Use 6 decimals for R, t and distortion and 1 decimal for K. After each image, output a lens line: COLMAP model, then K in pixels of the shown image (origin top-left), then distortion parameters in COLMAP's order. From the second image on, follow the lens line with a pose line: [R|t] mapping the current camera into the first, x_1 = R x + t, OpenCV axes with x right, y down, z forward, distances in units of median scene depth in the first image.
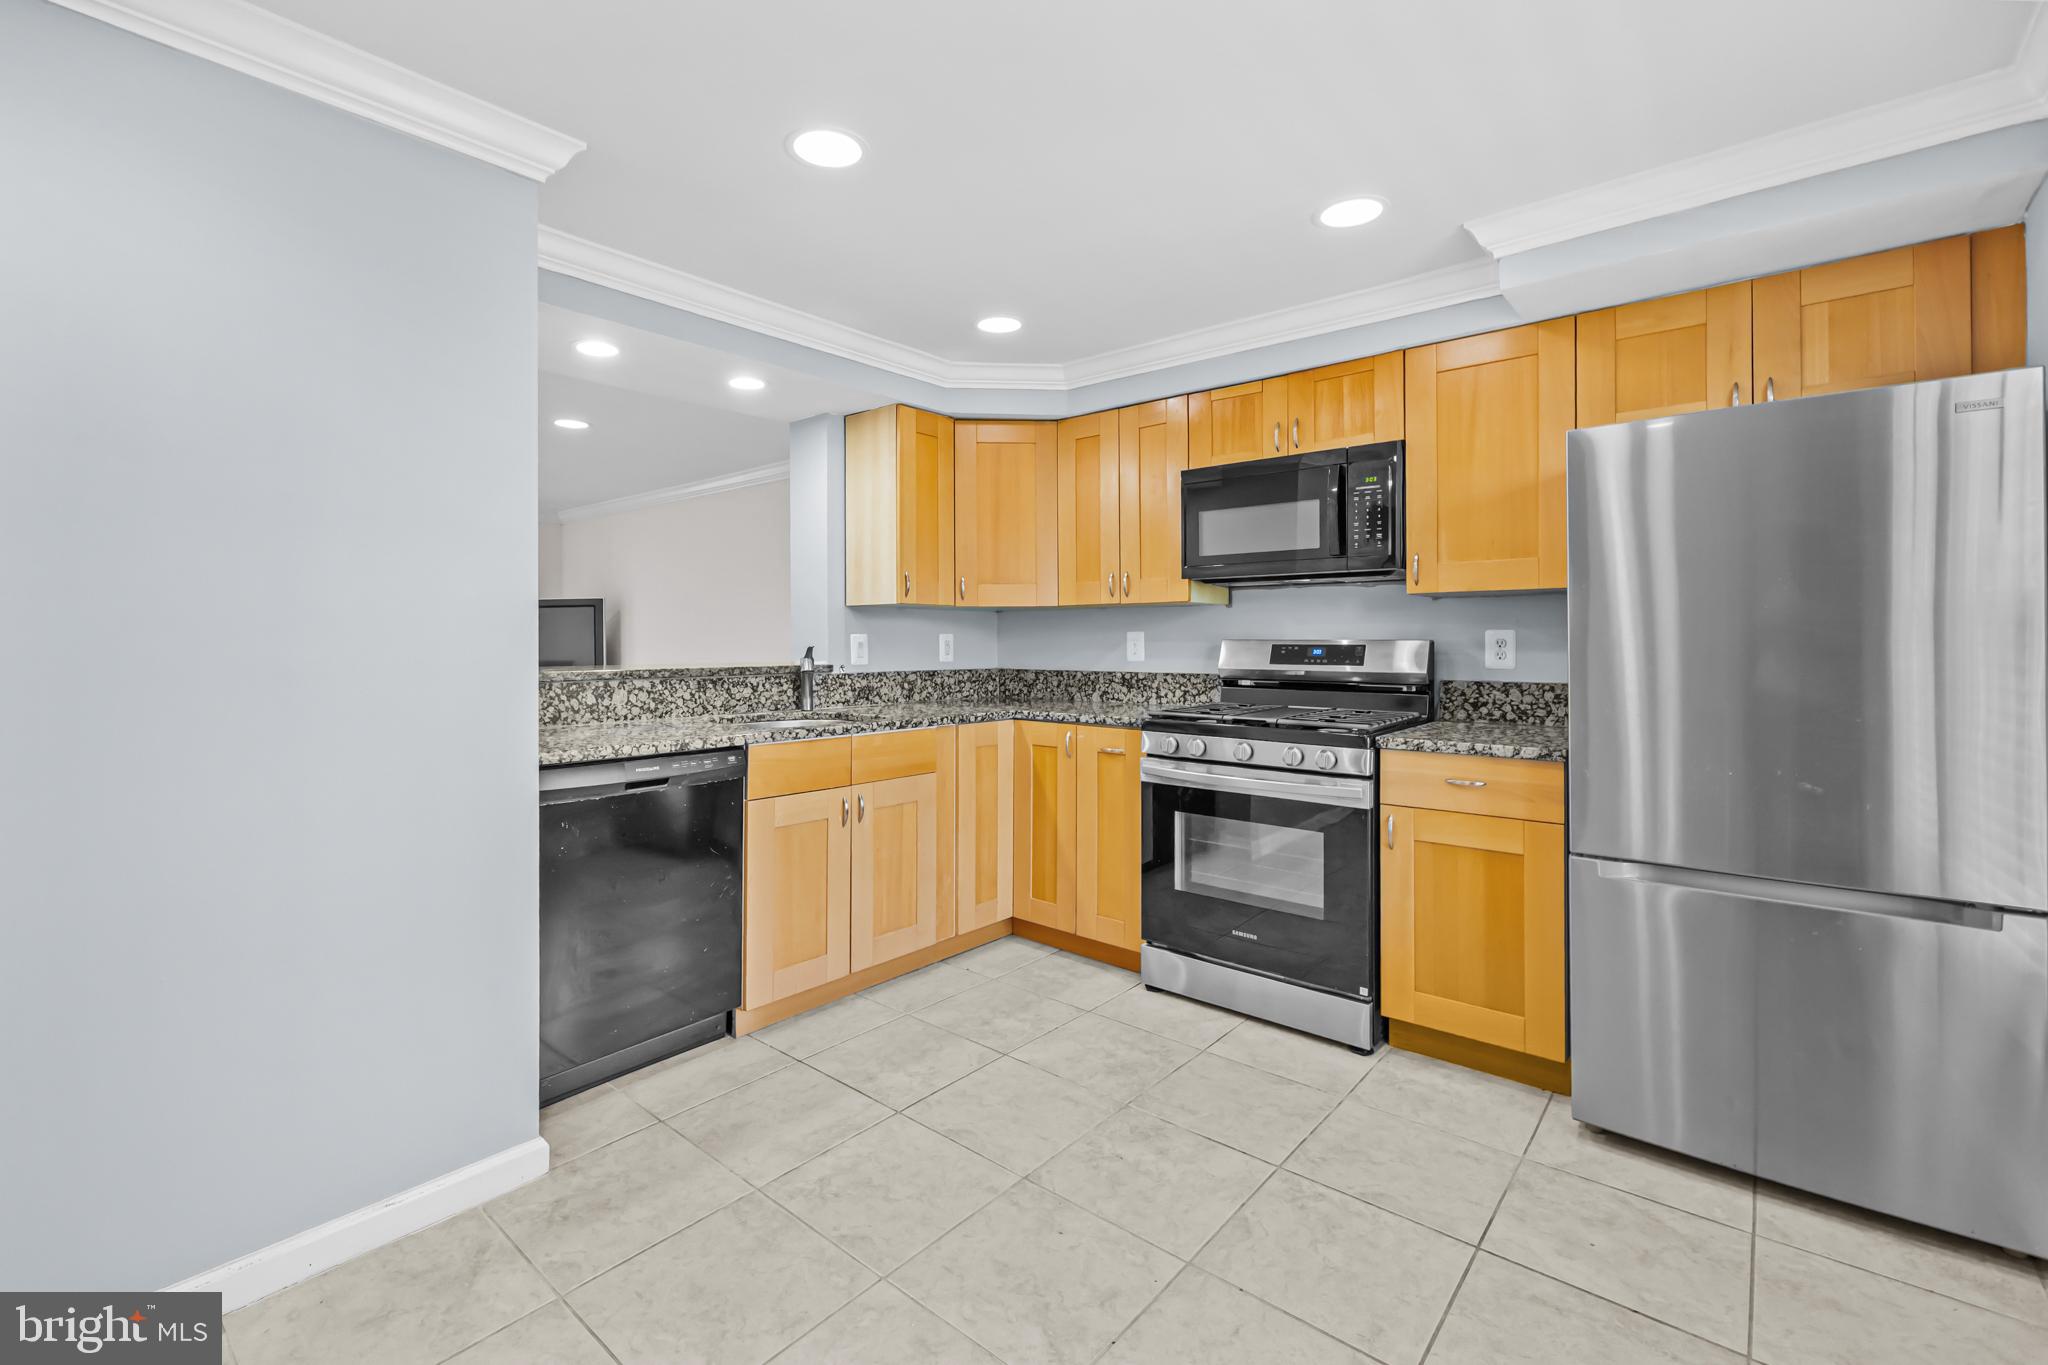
lens RADIAL K [[870.2, 0, 996.9], [0, 870.2, 646.6], [0, 0, 1]] dist [-0.004115, 0.000943]
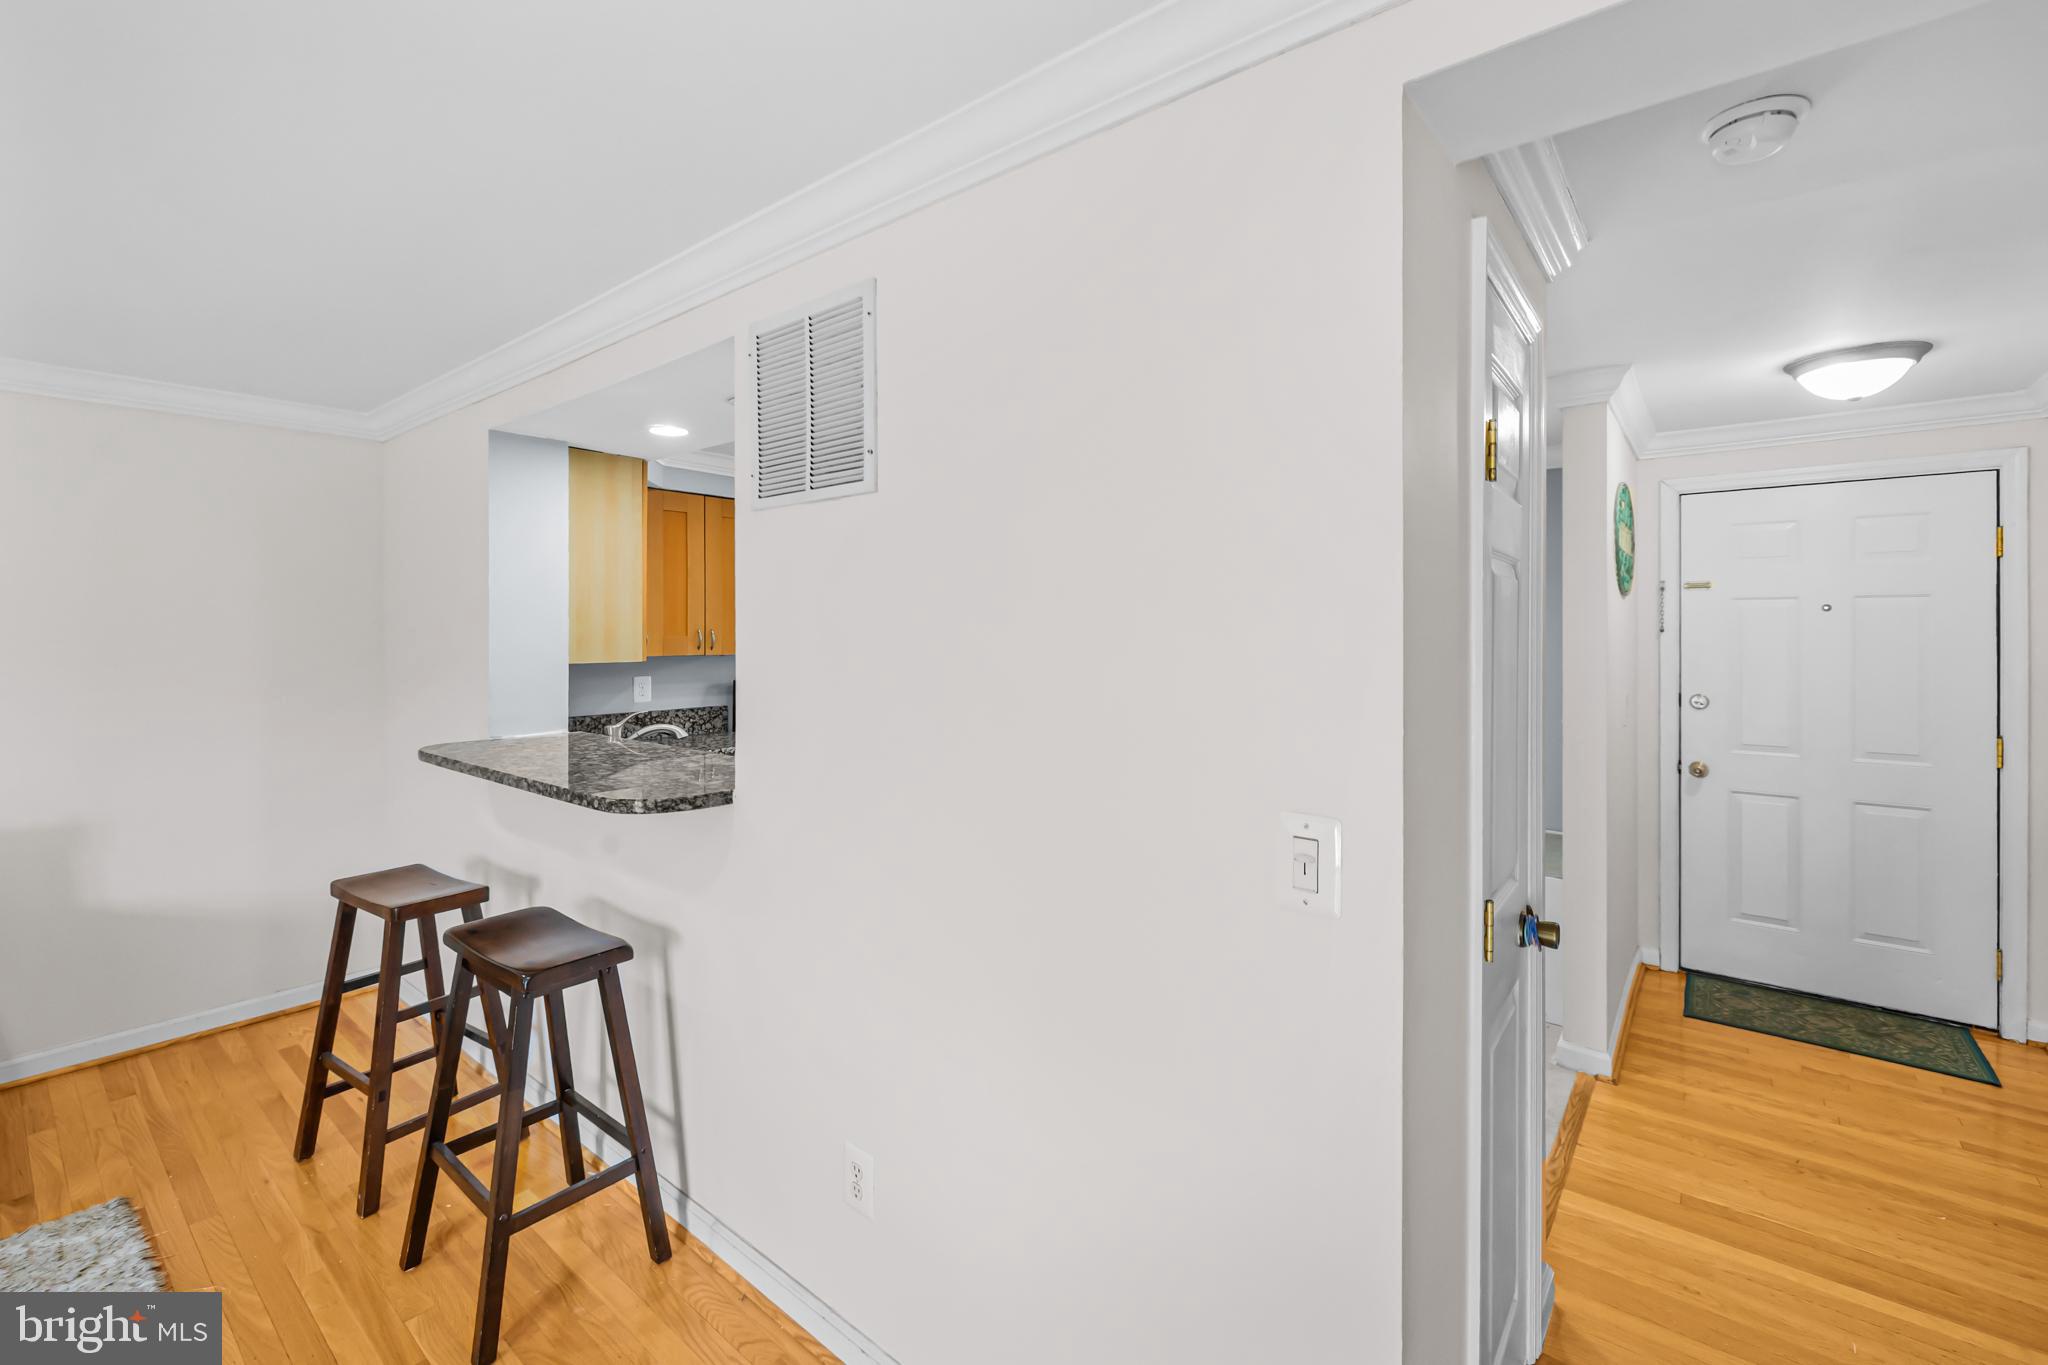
lens RADIAL K [[870.2, 0, 1015.6], [0, 870.2, 627.3], [0, 0, 1]] dist [-0.004115, 0.000943]
pose [[-0.032826, 0.002464, 0.999458, -1.217003], [0.003804, 0.999990, -0.002340, -0.093728], [-0.999454, 0.003725, -0.032835, 0.669844]]
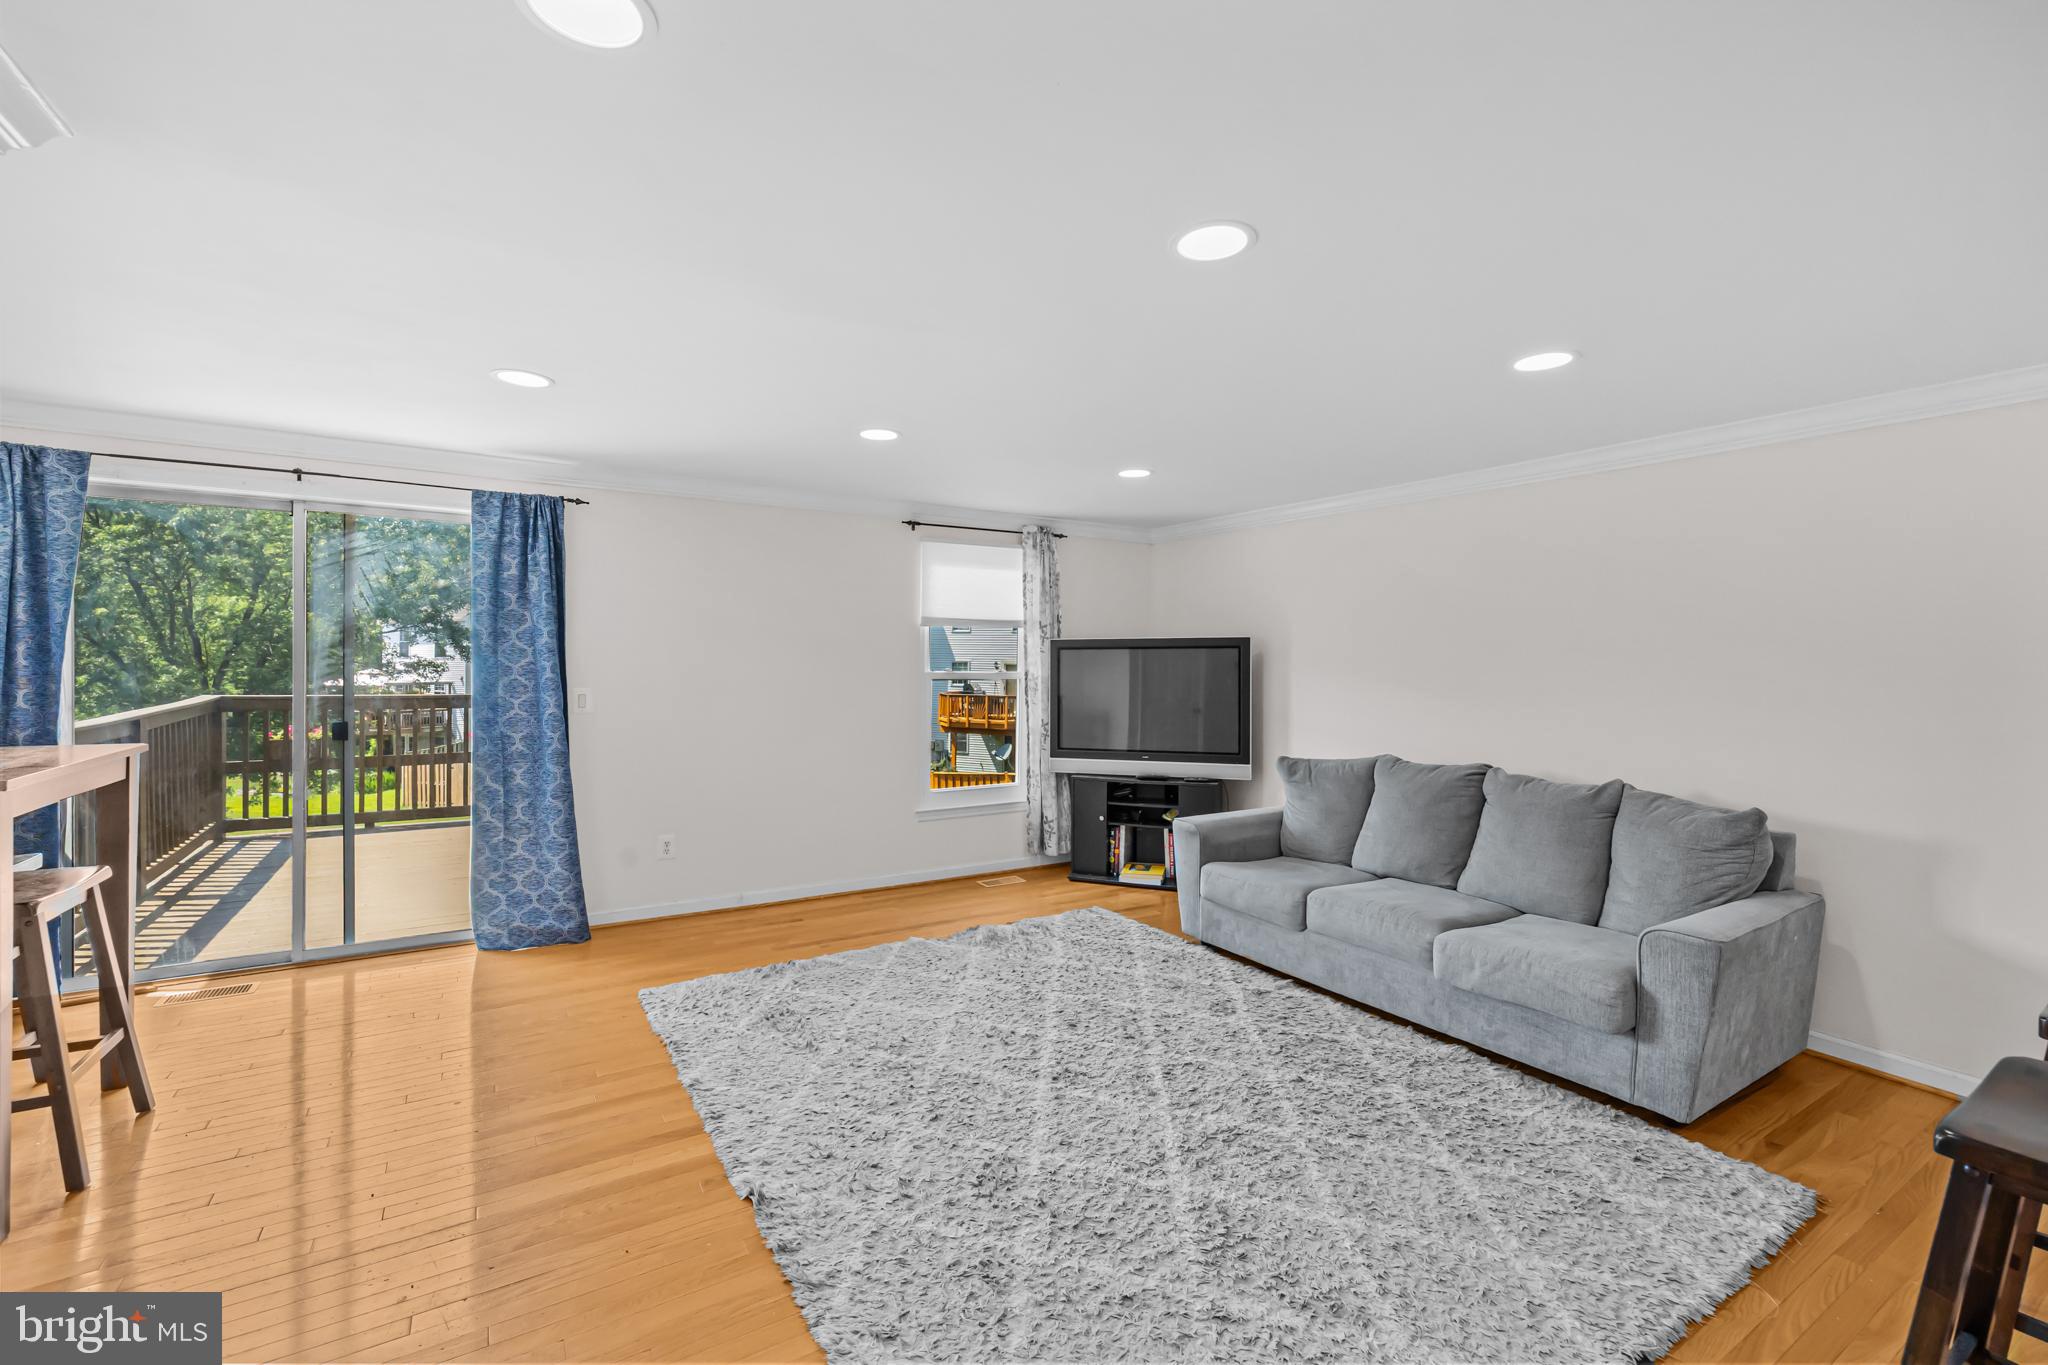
lens RADIAL K [[870.2, 0, 1029.8], [0, 870.2, 654.9], [0, 0, 1]] dist [-0.004115, 0.000943]
pose [[0.958290, 0.014303, -0.285439, -0.912331], [-0.016863, 0.999837, -0.006514, -0.068049], [0.285299, 0.011055, 0.958375, 0.483256]]
